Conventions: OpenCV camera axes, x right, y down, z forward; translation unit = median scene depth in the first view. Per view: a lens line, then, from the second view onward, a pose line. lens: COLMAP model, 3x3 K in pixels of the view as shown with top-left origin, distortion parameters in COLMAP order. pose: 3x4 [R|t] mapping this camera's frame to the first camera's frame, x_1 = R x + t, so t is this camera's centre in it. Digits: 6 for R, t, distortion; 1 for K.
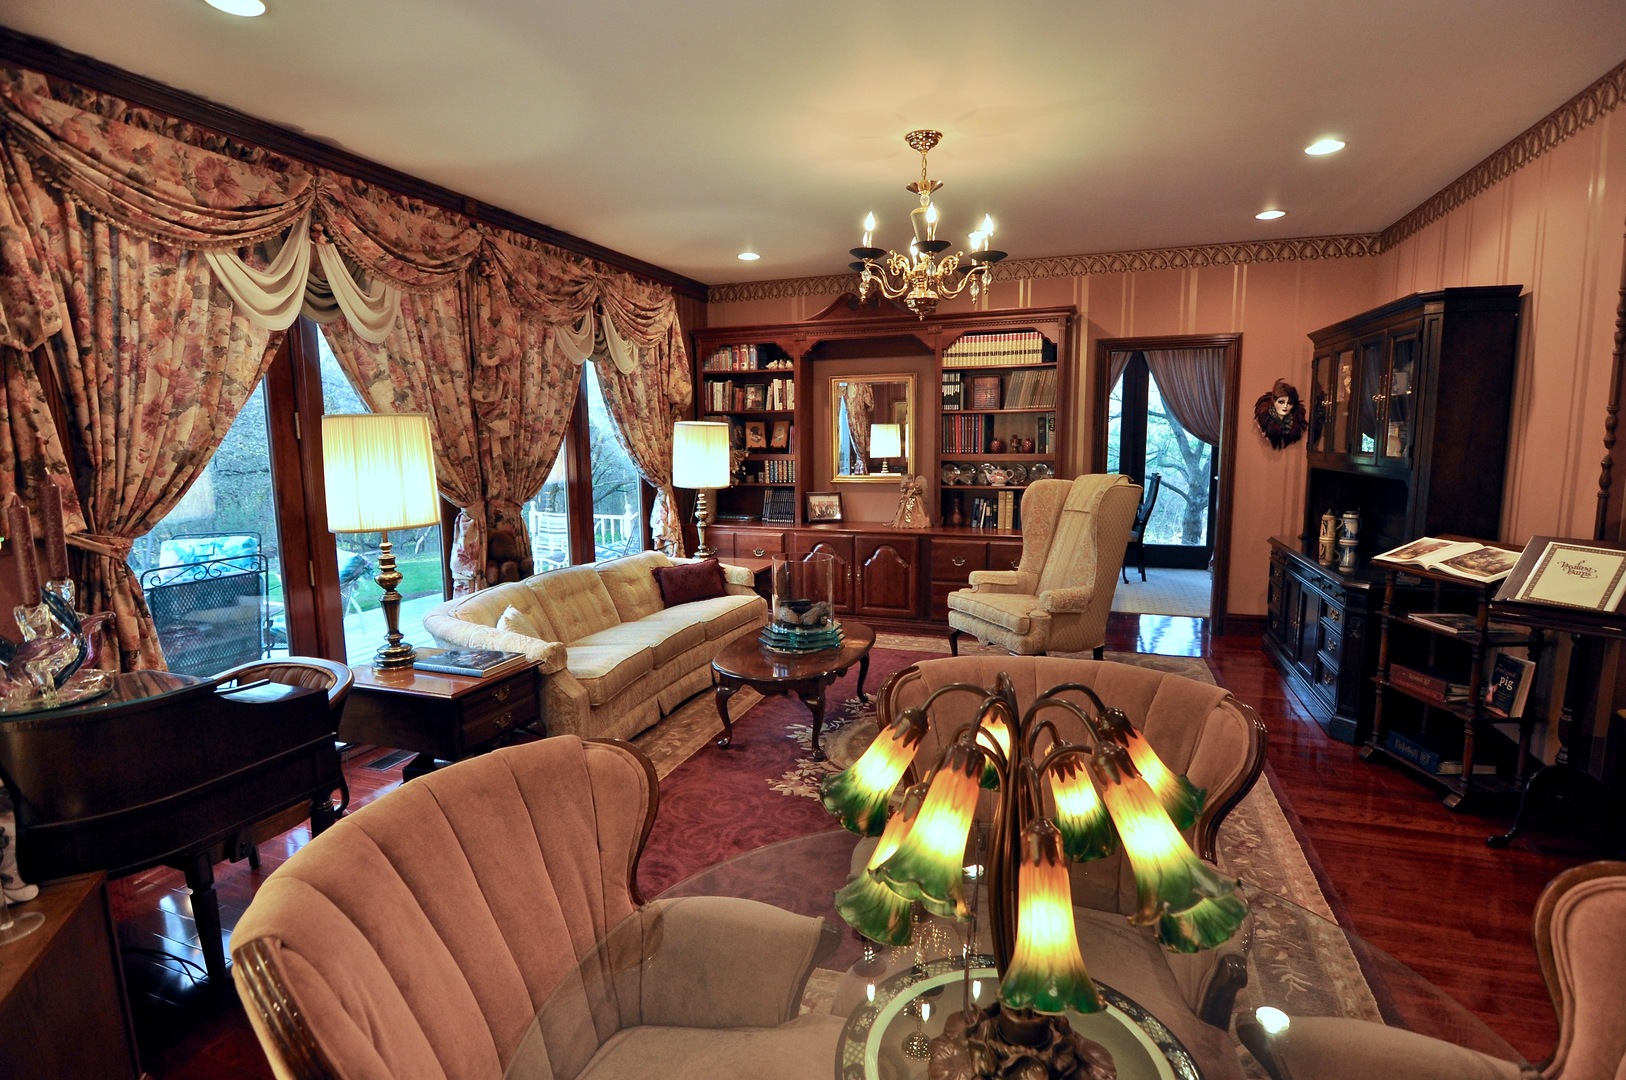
lens RADIAL K [[805.9, 0, 809.1], [0, 805.9, 540.8], [0, 0, 1]] dist [-0.001137, -0.012489]
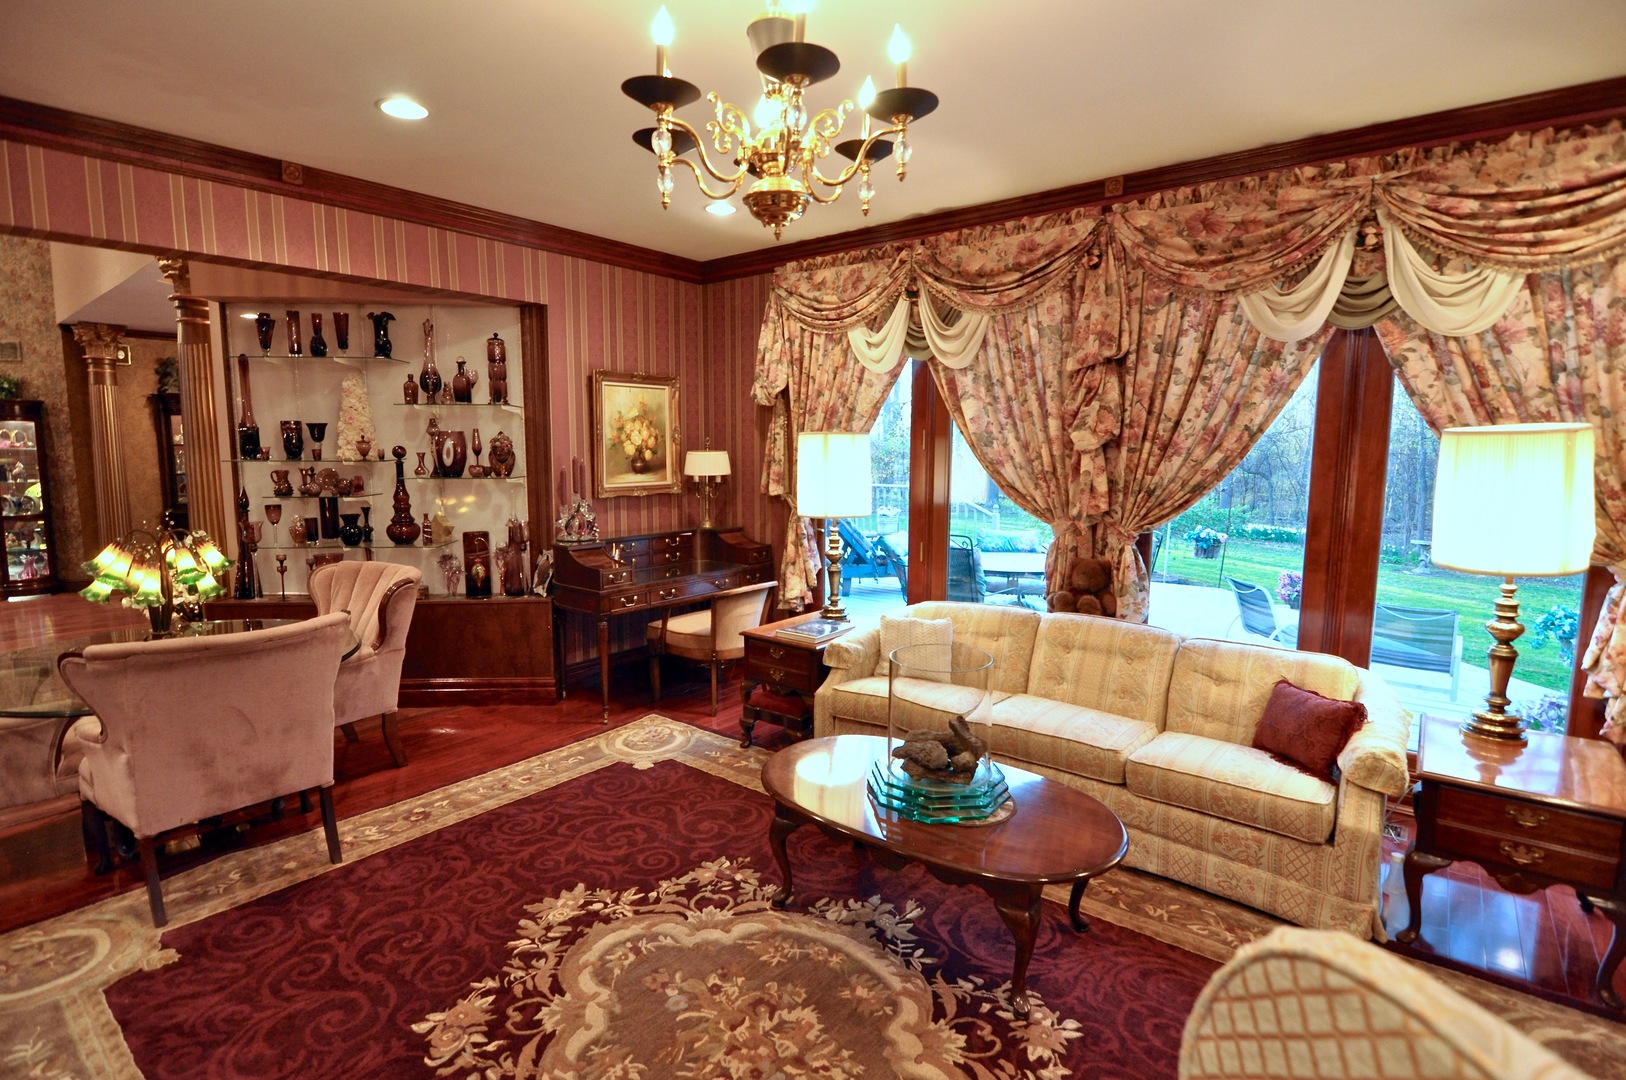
lens RADIAL K [[776.5, 0, 792.0], [0, 776.5, 533.8], [0, 0, 1]] dist [-0.001387, -0.011406]
pose [[-0.341189, 0.116556, -0.932740, 0.488696], [-0.119344, 0.978881, 0.165977, -0.133779], [0.932388, 0.167946, -0.320073, 0.930575]]
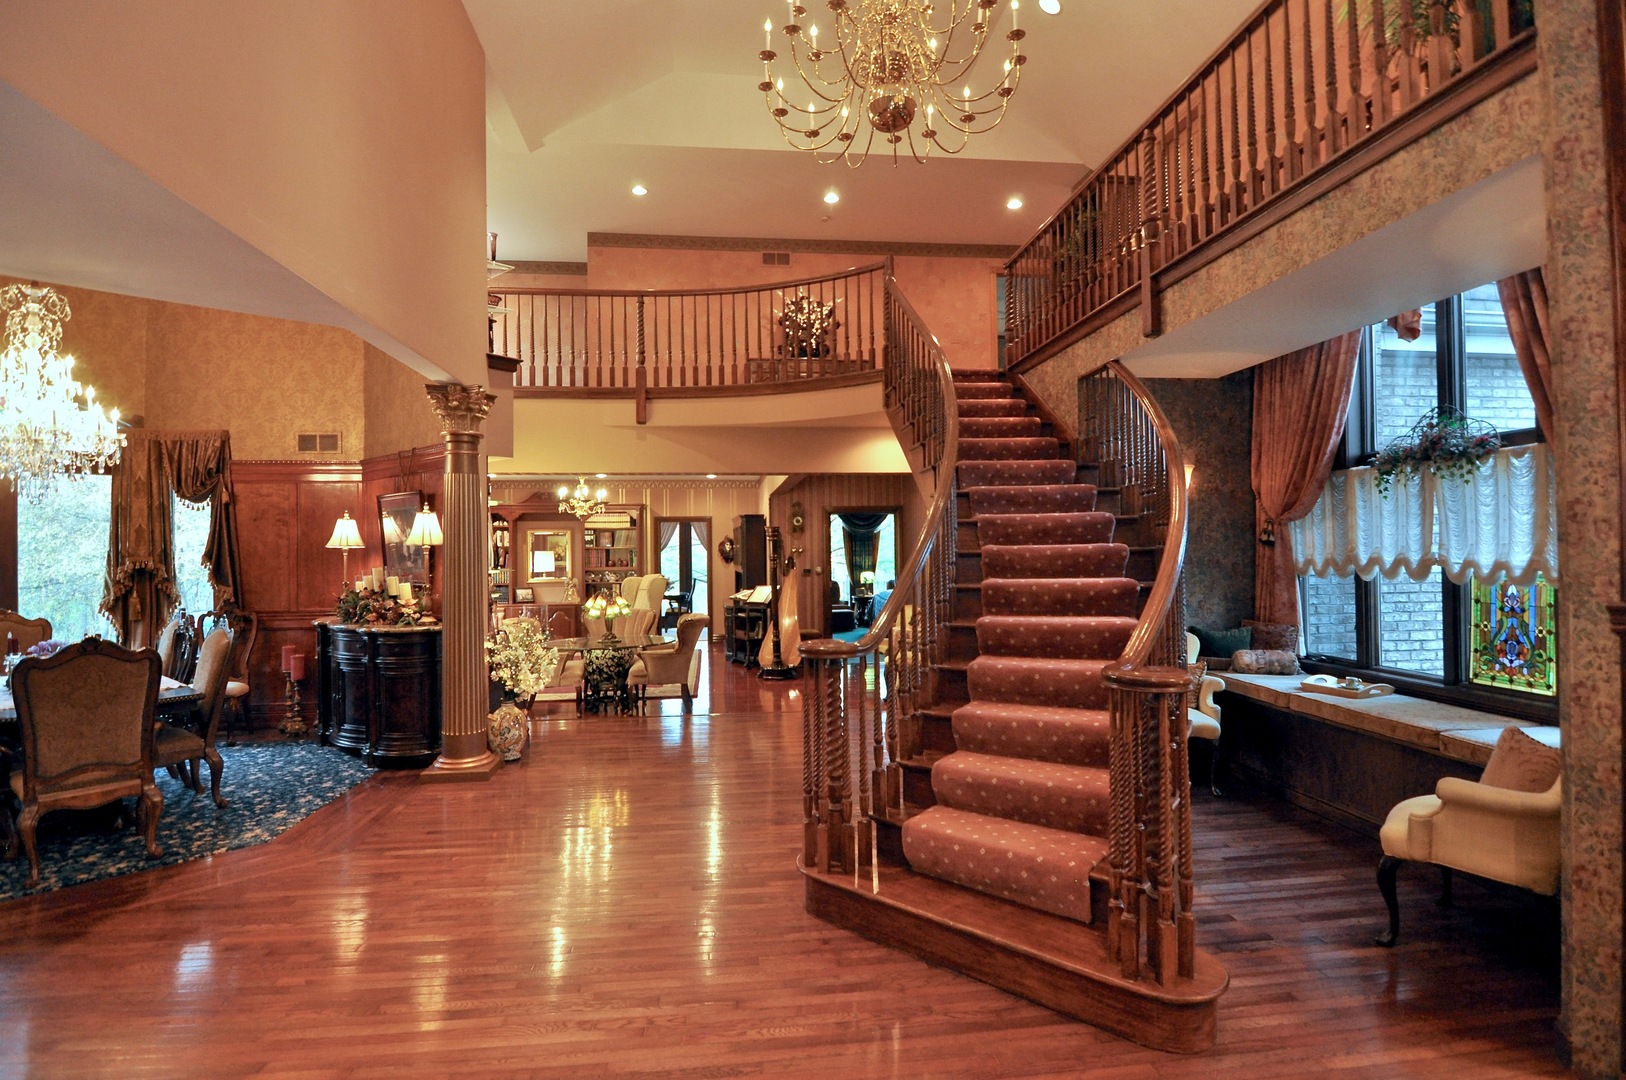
lens RADIAL K [[805.9, 0, 809.1], [0, 805.9, 540.8], [0, 0, 1]] dist [-0.001137, -0.012489]
pose [[0.899065, 0.006463, 0.437767, -0.307512], [0.059429, 0.988835, -0.136650, 0.193626], [-0.433762, 0.148874, 0.888643, -1.509669]]
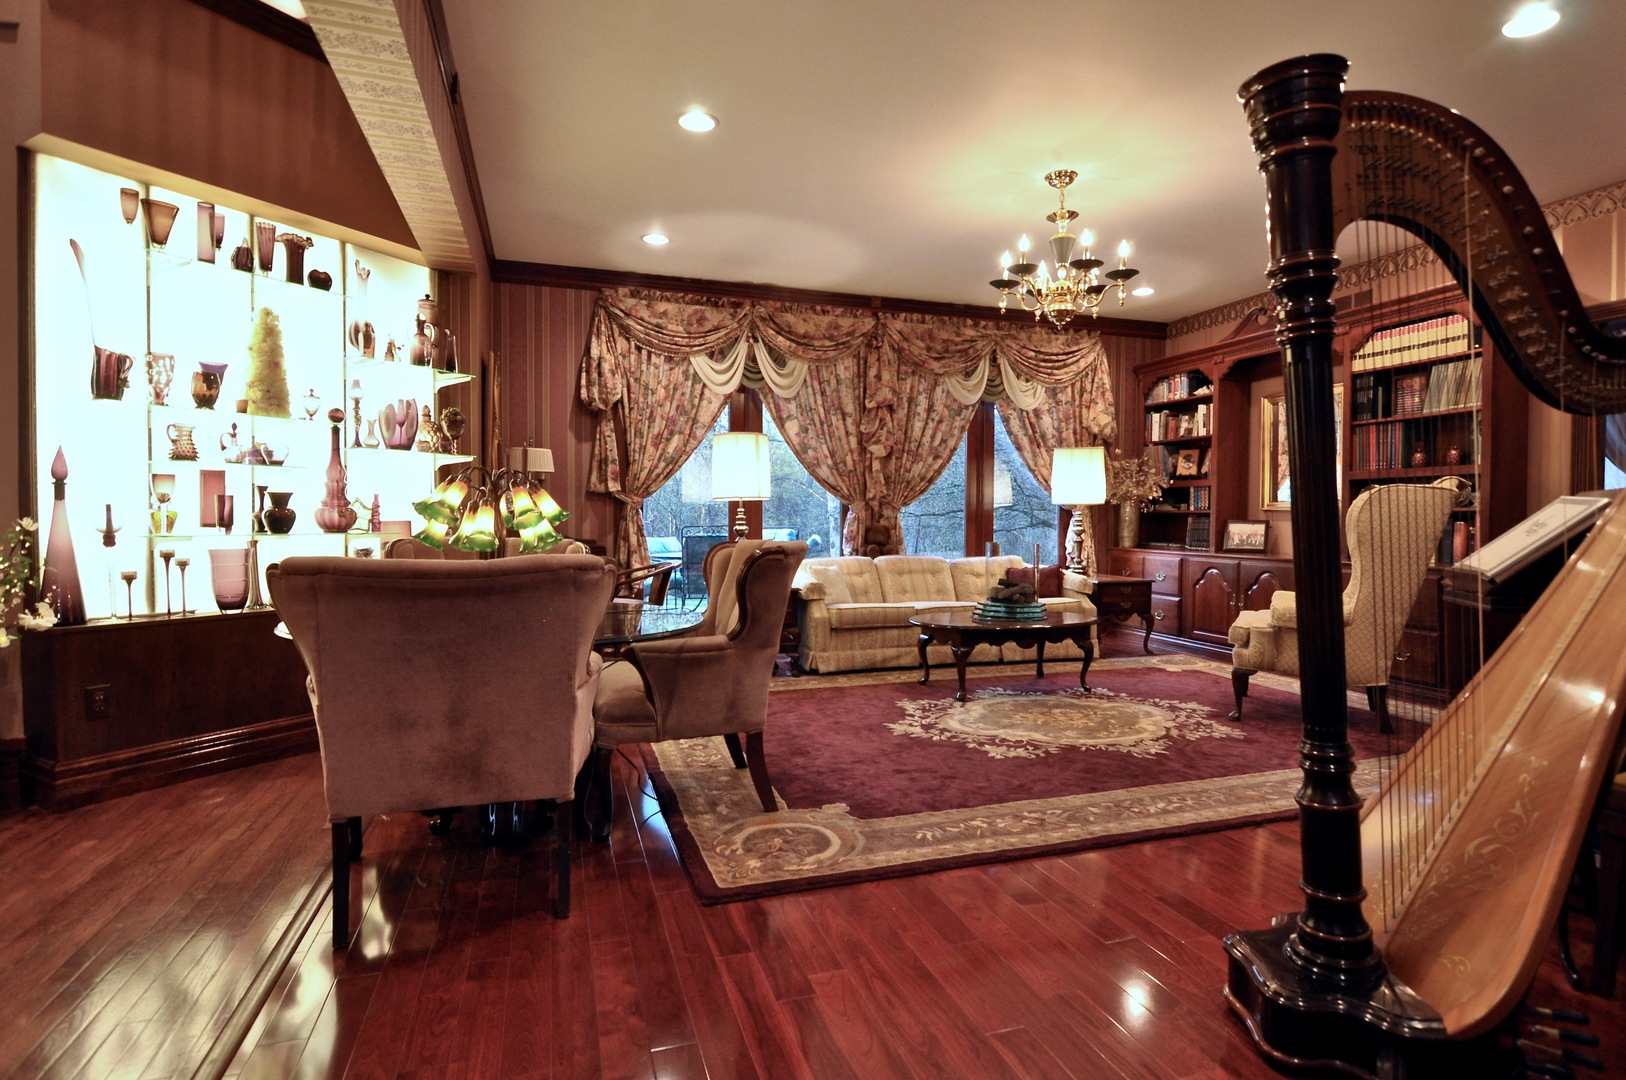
lens RADIAL K [[832.3, 0, 813.0], [0, 832.3, 540.0], [0, 0, 1]] dist [0.002851, -0.014654]
pose [[0.605590, 0.035289, -0.794994, 0.679177], [-0.115519, 0.992332, -0.043949, 0.088796], [0.787347, 0.118452, 0.605024, 0.036558]]
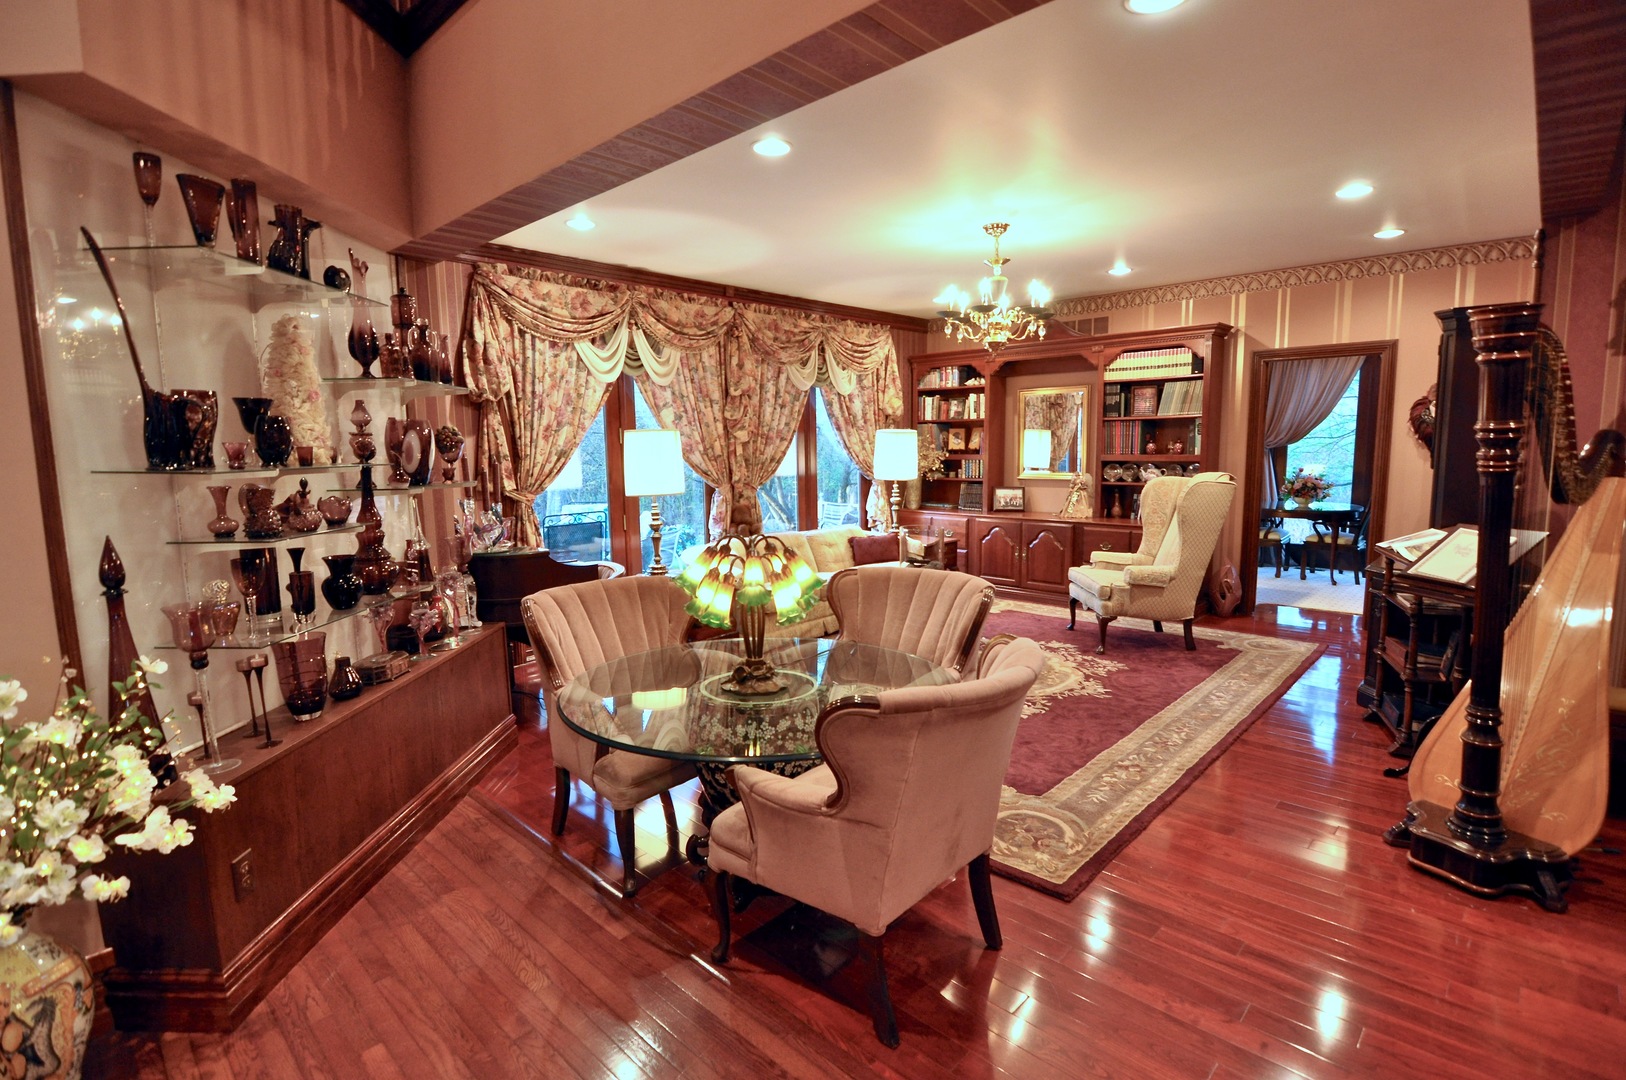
lens RADIAL K [[785.4, 0, 799.0], [0, 785.4, 540.2], [0, 0, 1]] dist [-0.001350, -0.013631]
pose [[0.909114, 0.048333, -0.413734, 0.314277], [-0.048832, 0.998763, 0.009376, 0.033971], [0.413675, 0.011679, 0.910350, -0.277641]]
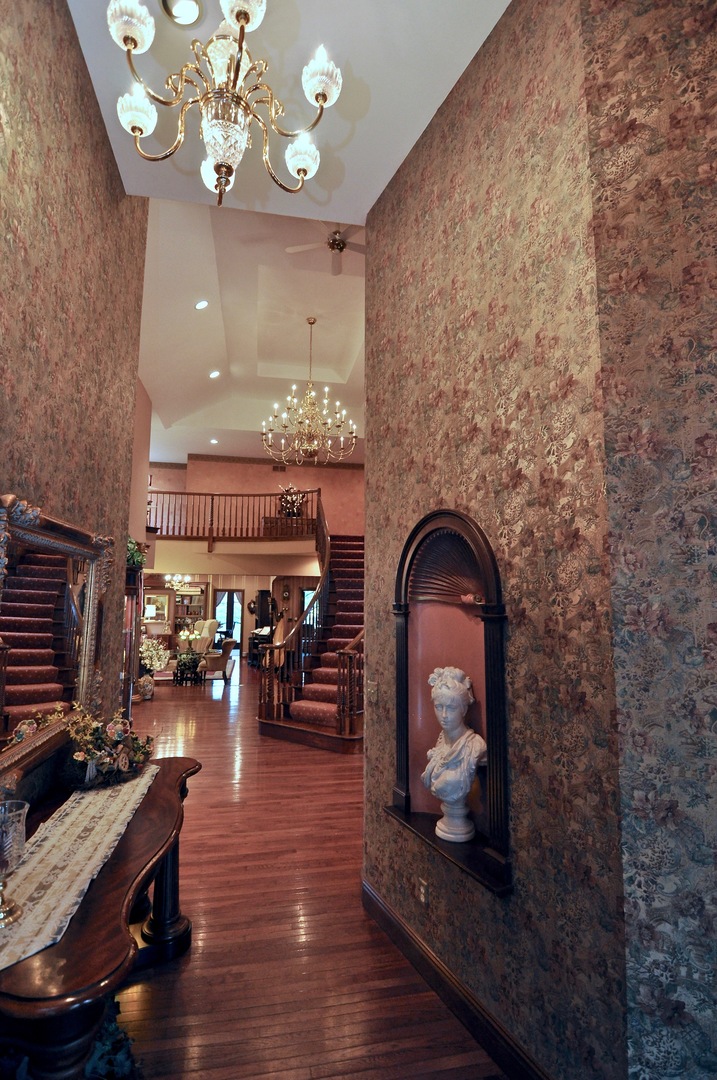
lens RADIAL K [[521.7, 0, 359.6], [0, 521.7, 546.1], [0, 0, 1]] dist [-0.001350, -0.013631]
pose [[0.859135, 0.076056, 0.506066, -0.505746], [0.049448, 0.971929, -0.230017, 0.262510], [-0.509355, 0.222640, 0.831257, -2.227976]]
